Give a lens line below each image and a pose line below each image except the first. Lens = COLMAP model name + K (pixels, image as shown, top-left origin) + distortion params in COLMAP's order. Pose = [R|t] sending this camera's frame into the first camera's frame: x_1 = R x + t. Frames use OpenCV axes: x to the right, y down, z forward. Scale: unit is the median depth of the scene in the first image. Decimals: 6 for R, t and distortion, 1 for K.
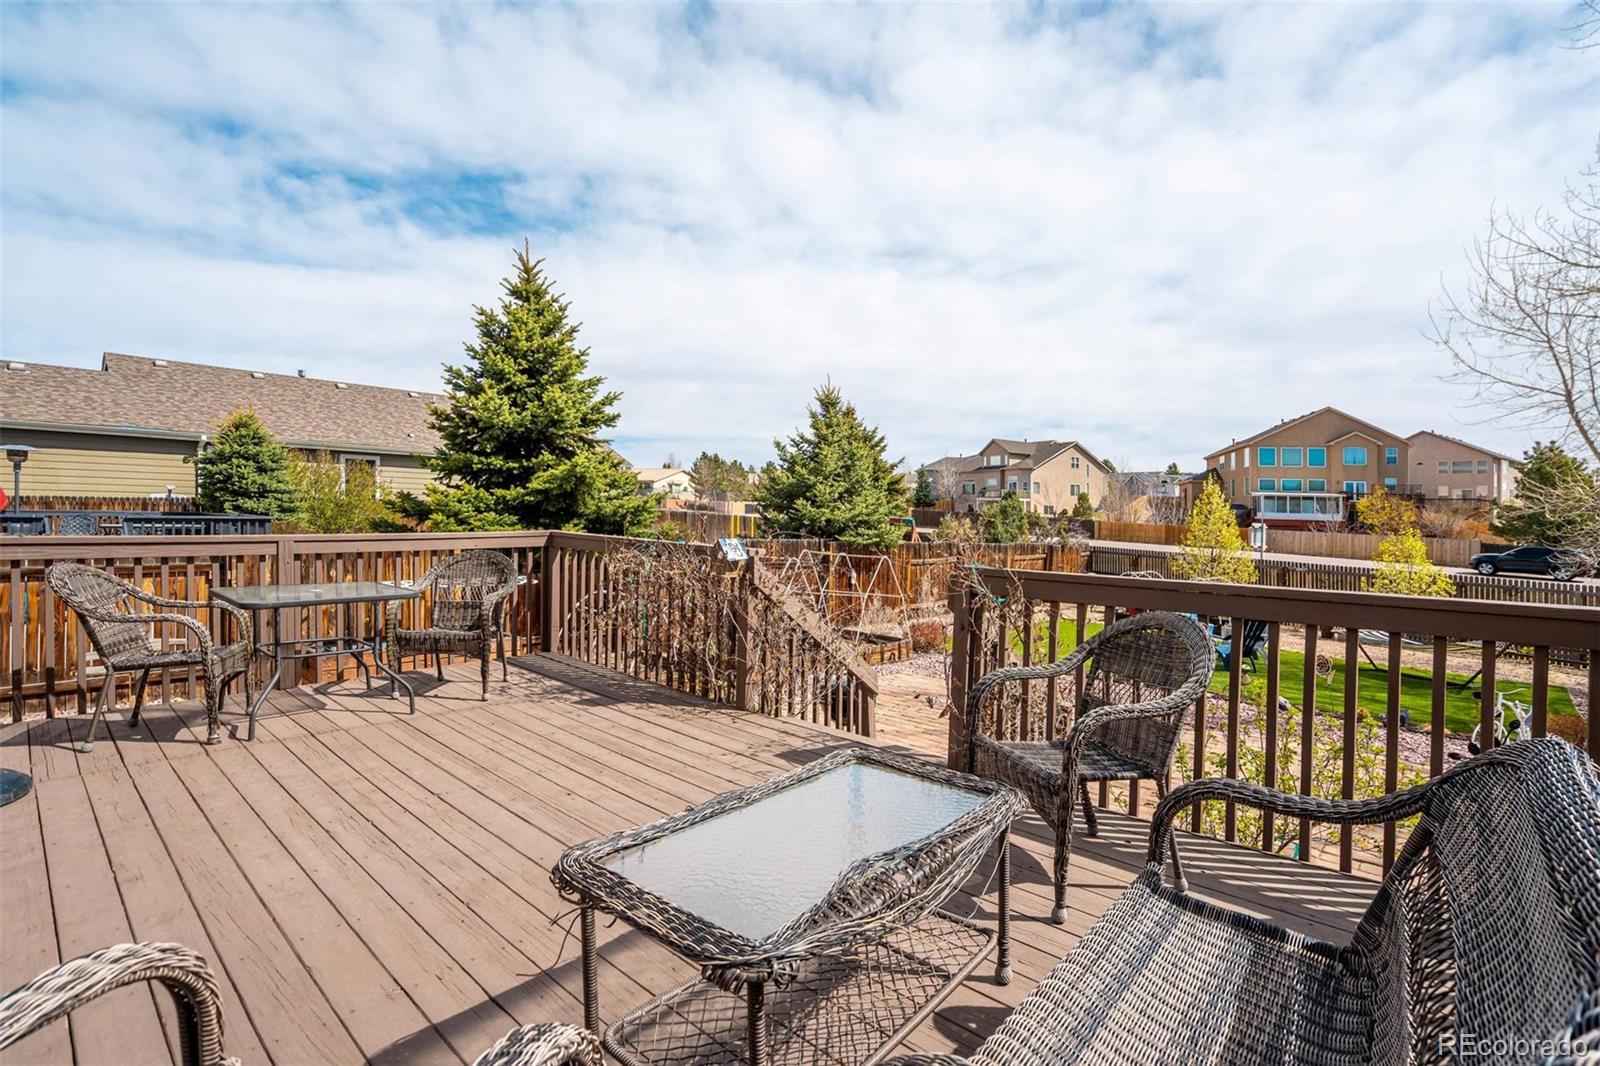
lens RADIAL K [[747.1, 0, 807.5], [0, 747.1, 515.7], [0, 0, 1]] dist [-0.048166, 0.020775]
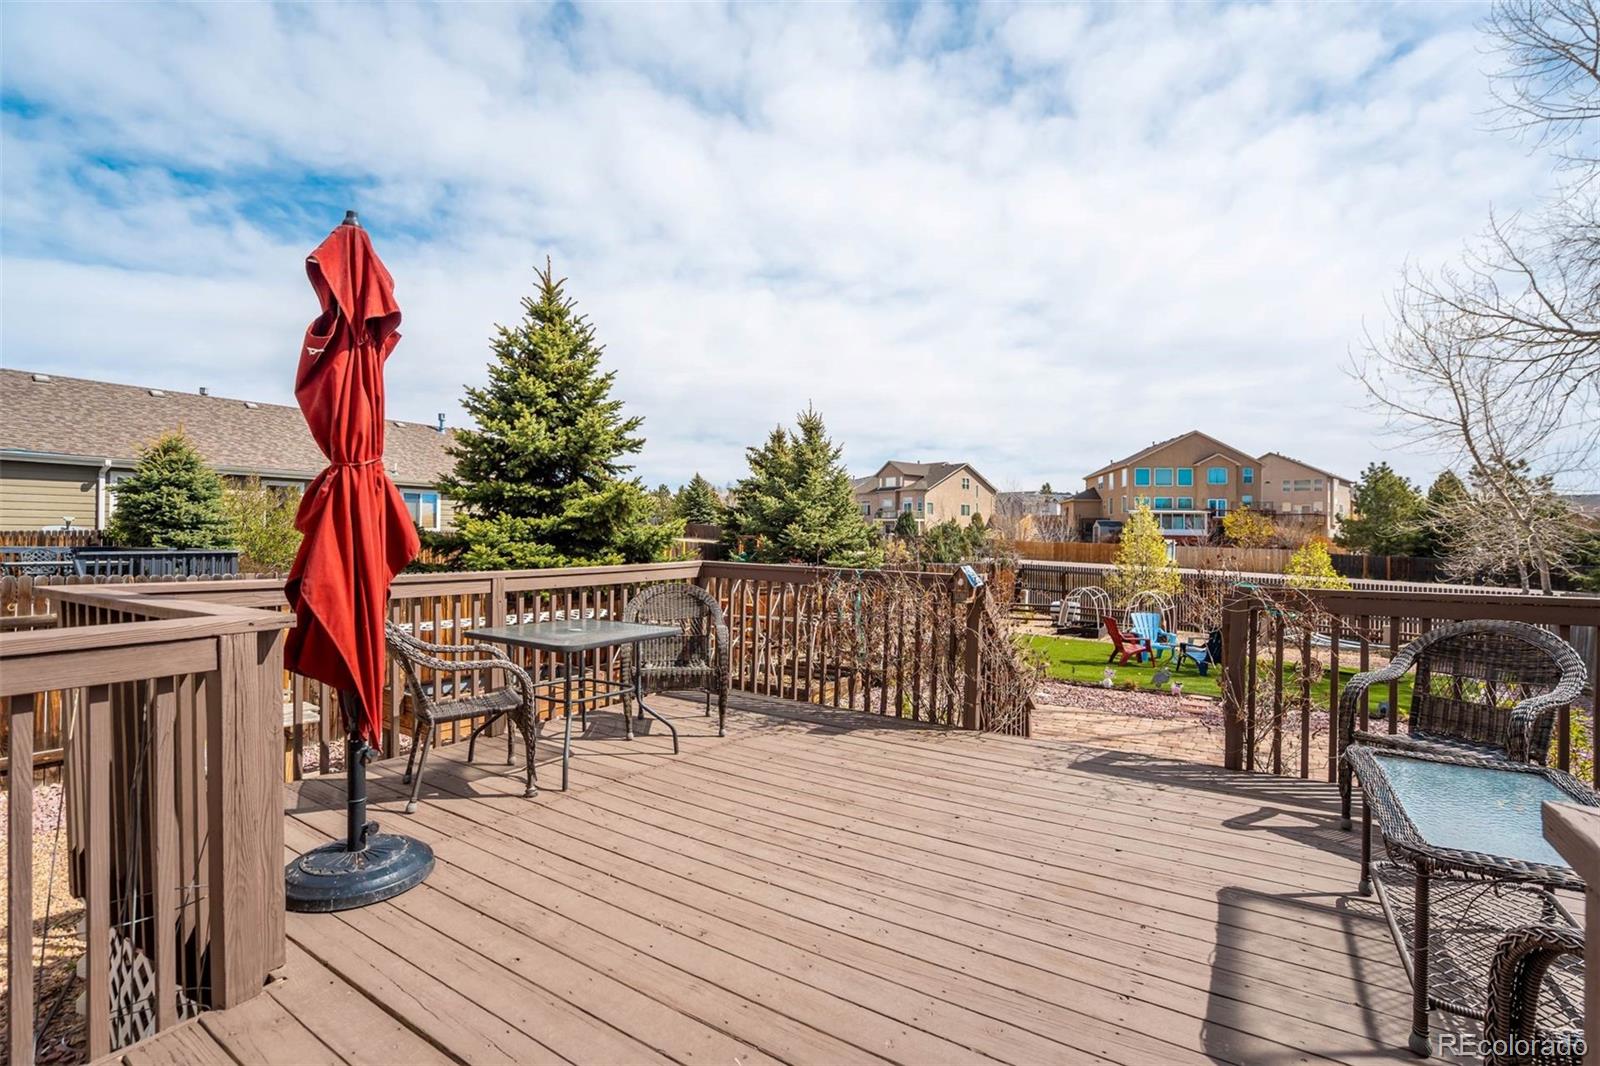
lens RADIAL K [[748.2, 0, 795.0], [0, 748.2, 540.3], [0, 0, 1]] dist [-0.039420, 0.012285]
pose [[0.989561, -0.016119, 0.143213, -0.146874], [0.015564, 0.999866, 0.004996, -0.004318], [-0.143275, -0.002715, 0.989679, 0.000426]]
